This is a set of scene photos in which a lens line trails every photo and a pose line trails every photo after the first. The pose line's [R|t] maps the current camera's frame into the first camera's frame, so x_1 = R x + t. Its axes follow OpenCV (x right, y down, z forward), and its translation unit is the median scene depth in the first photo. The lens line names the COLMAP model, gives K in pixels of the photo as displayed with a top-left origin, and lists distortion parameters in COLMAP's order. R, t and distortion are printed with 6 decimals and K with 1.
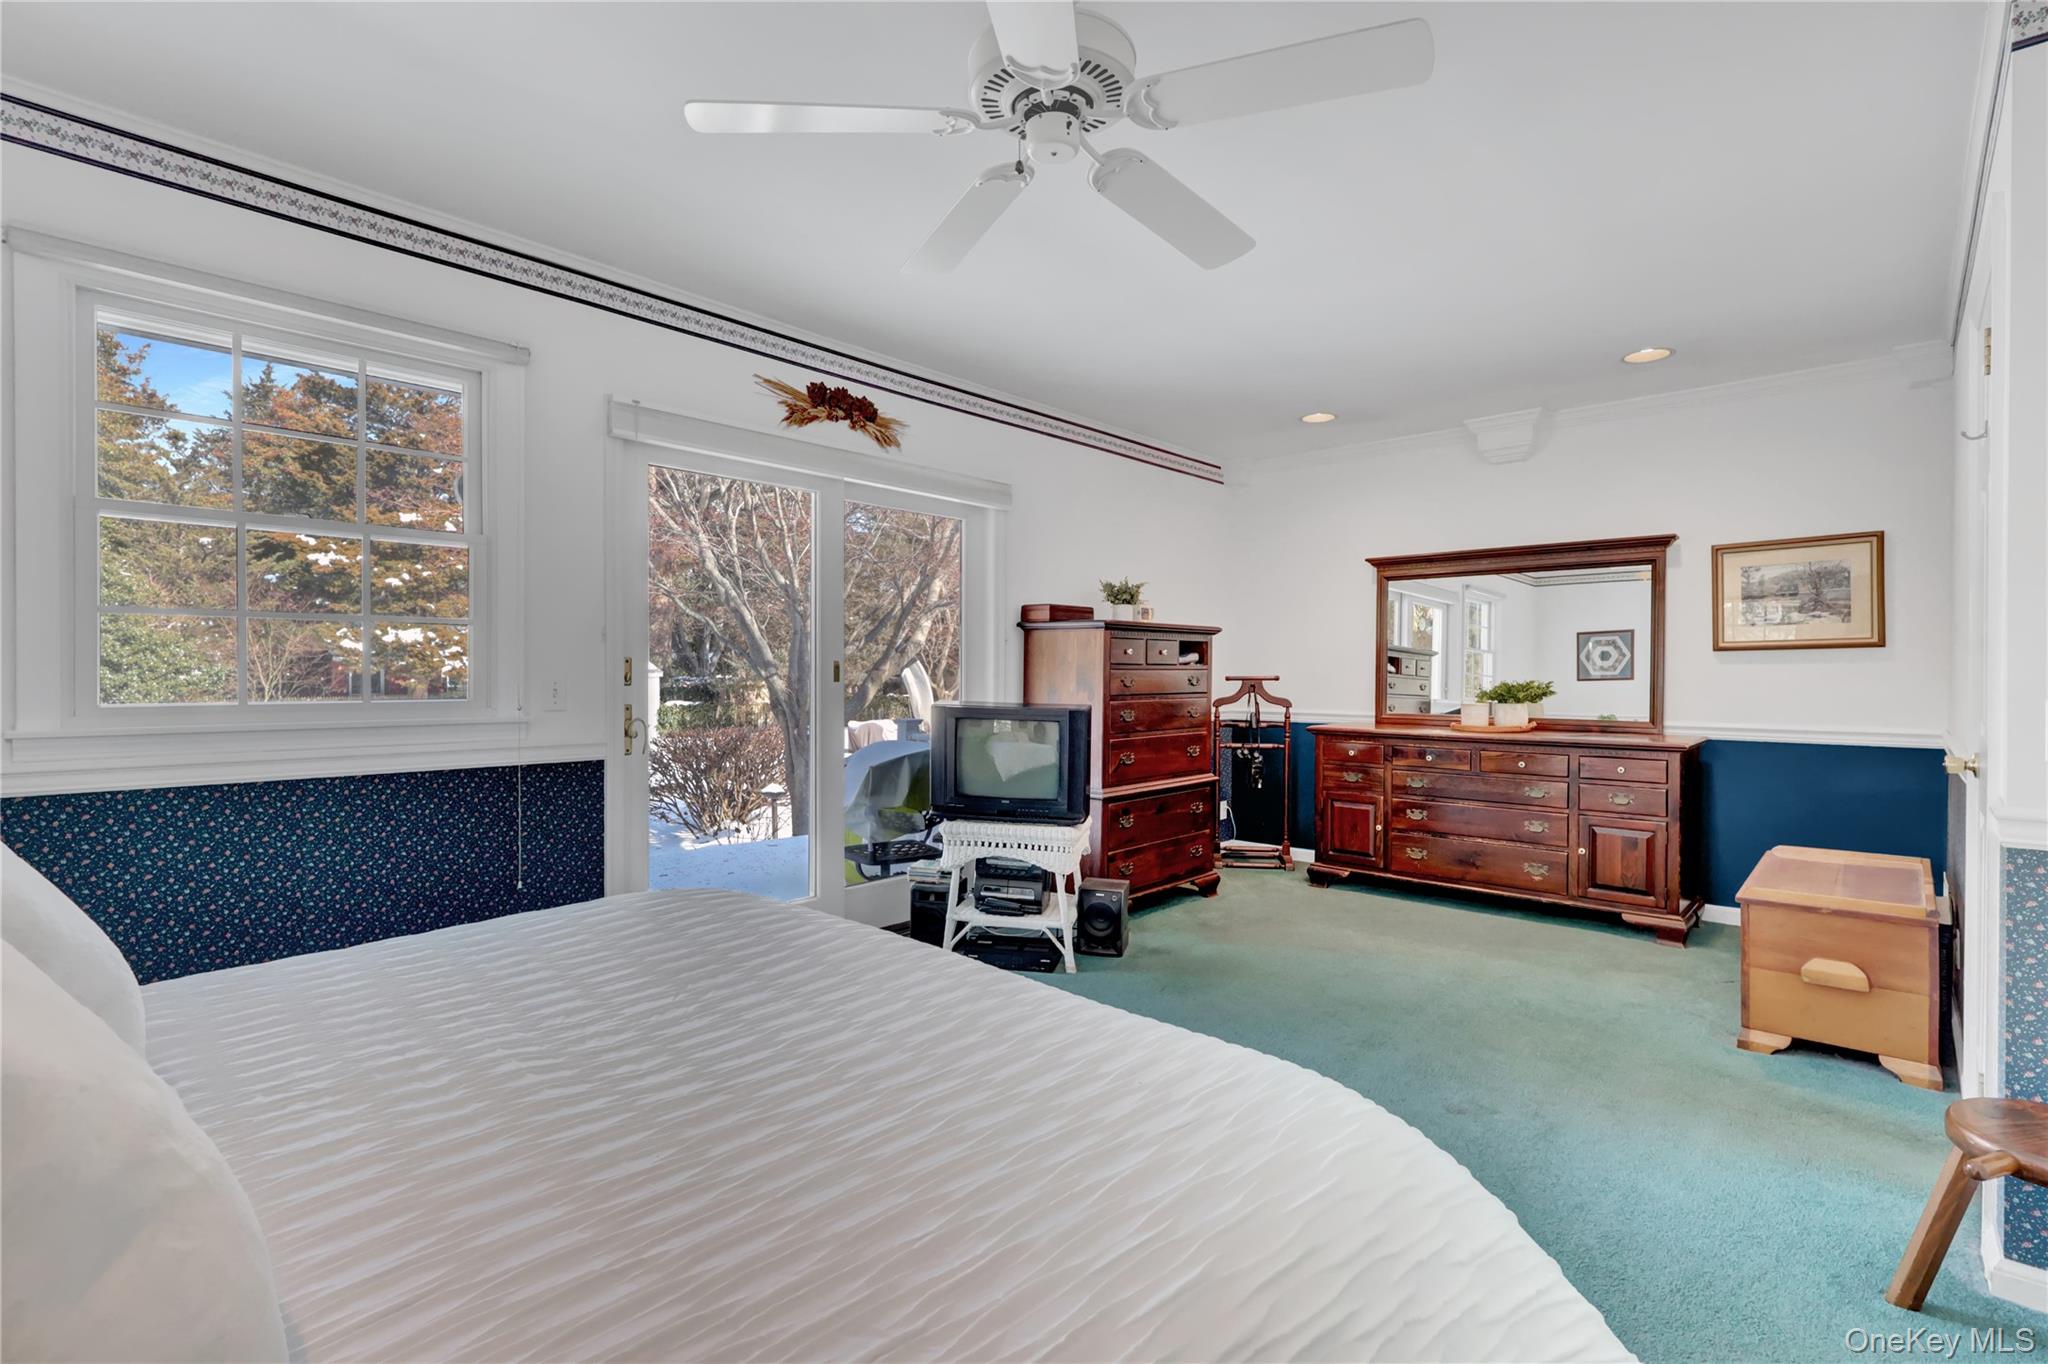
lens RADIAL K [[952.8, 0, 1026.5], [0, 952.8, 678.0], [0, 0, 1]] dist [-0.001289, 0.000065]
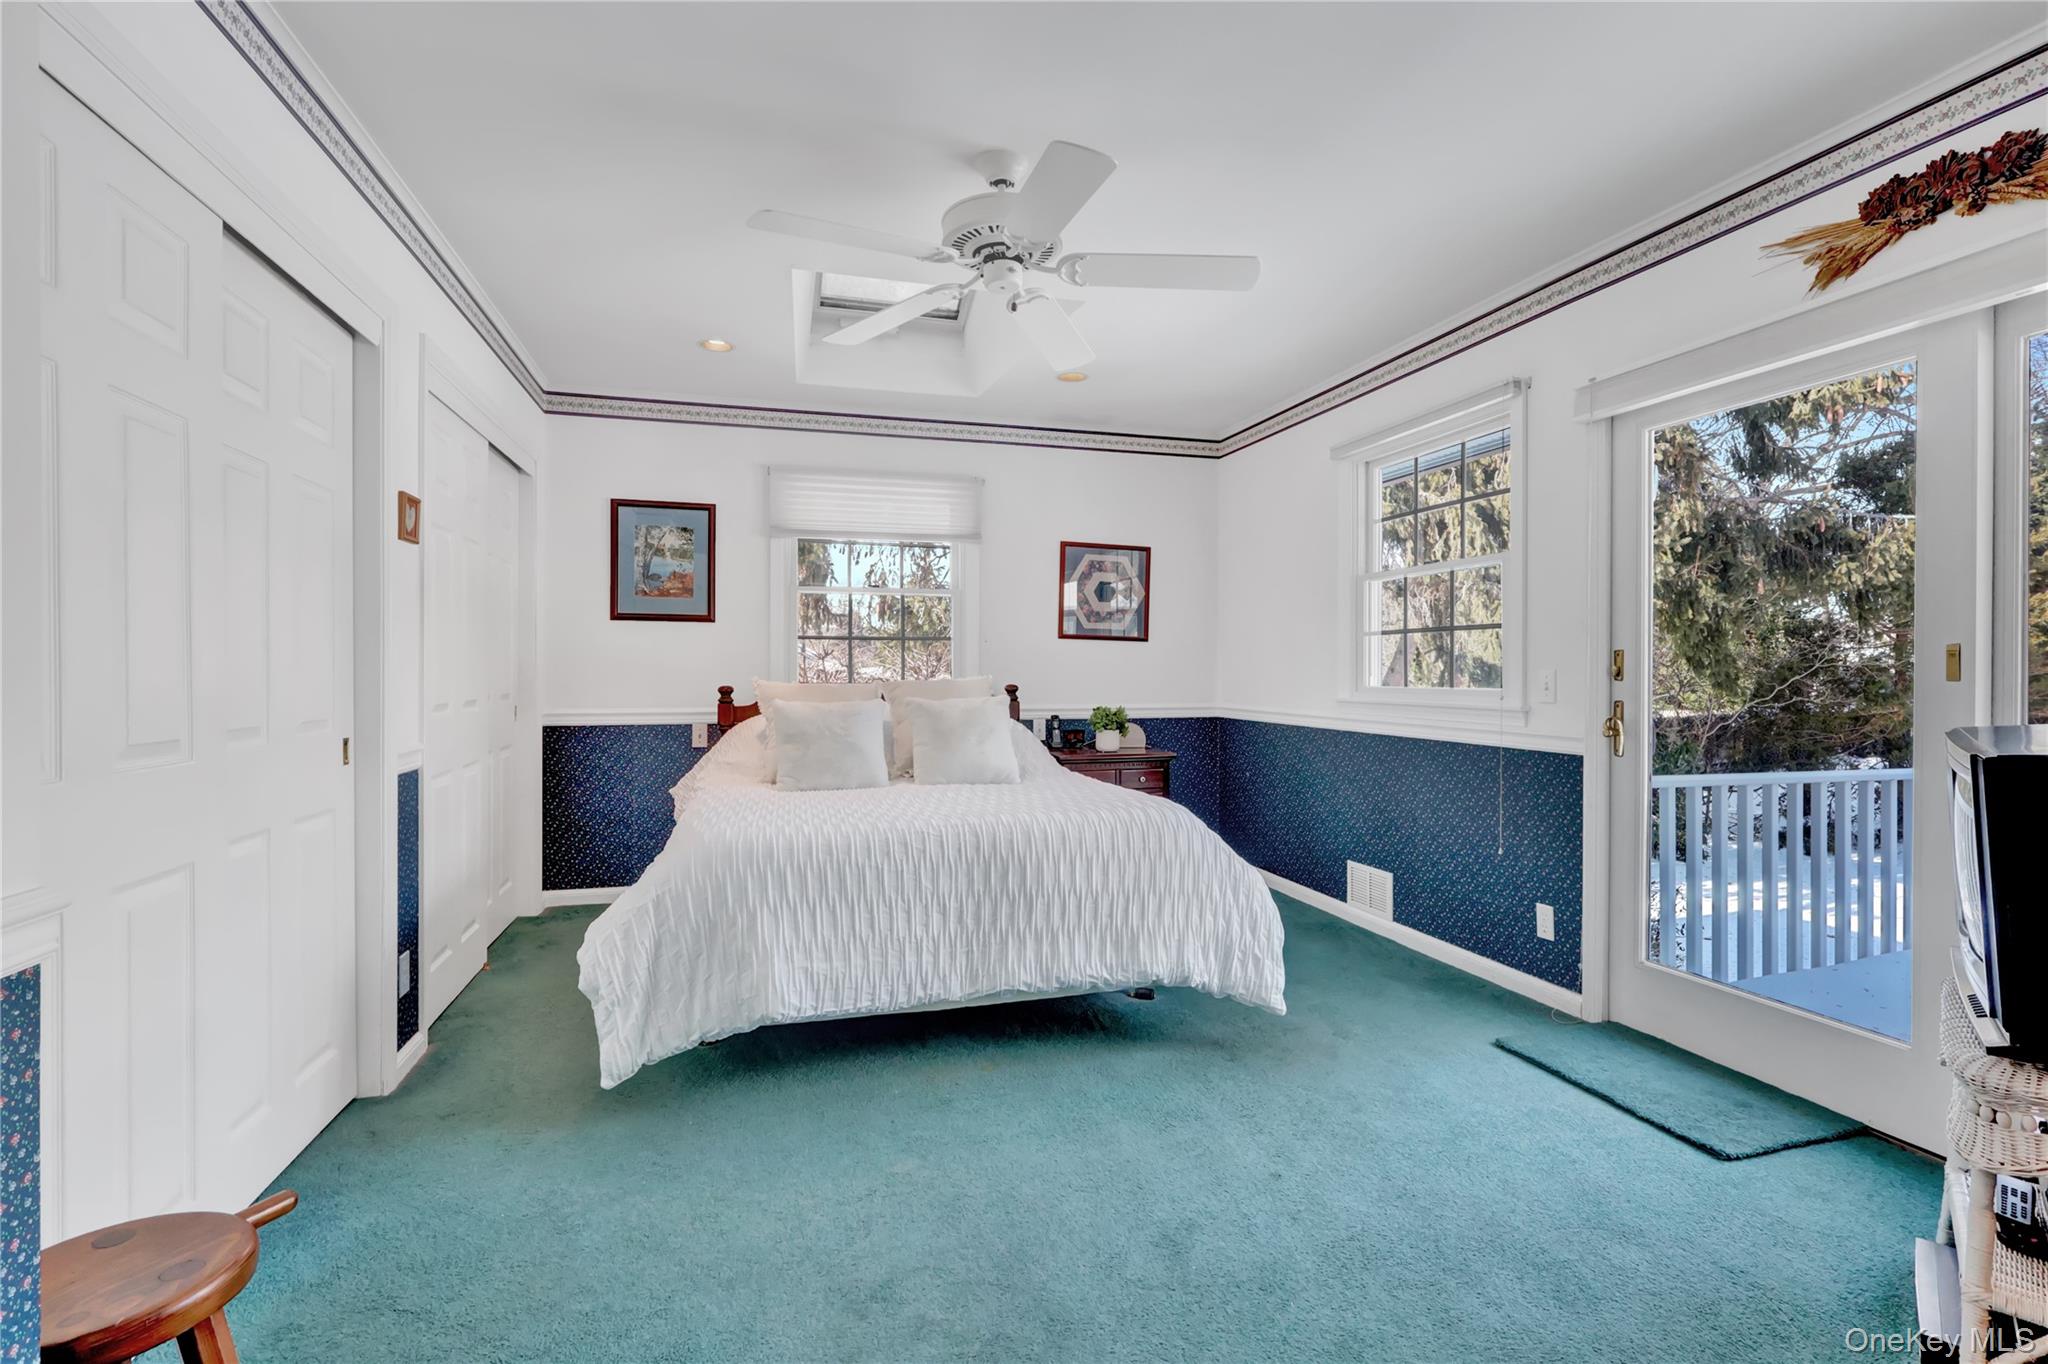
lens RADIAL K [[952.8, 0, 1026.5], [0, 952.8, 678.0], [0, 0, 1]] dist [-0.001289, 0.000065]
pose [[-0.533822, 0.005047, -0.845582, 0.590832], [-0.006732, 0.999925, 0.010219, -0.000348], [0.845570, 0.011148, -0.533748, 0.883250]]
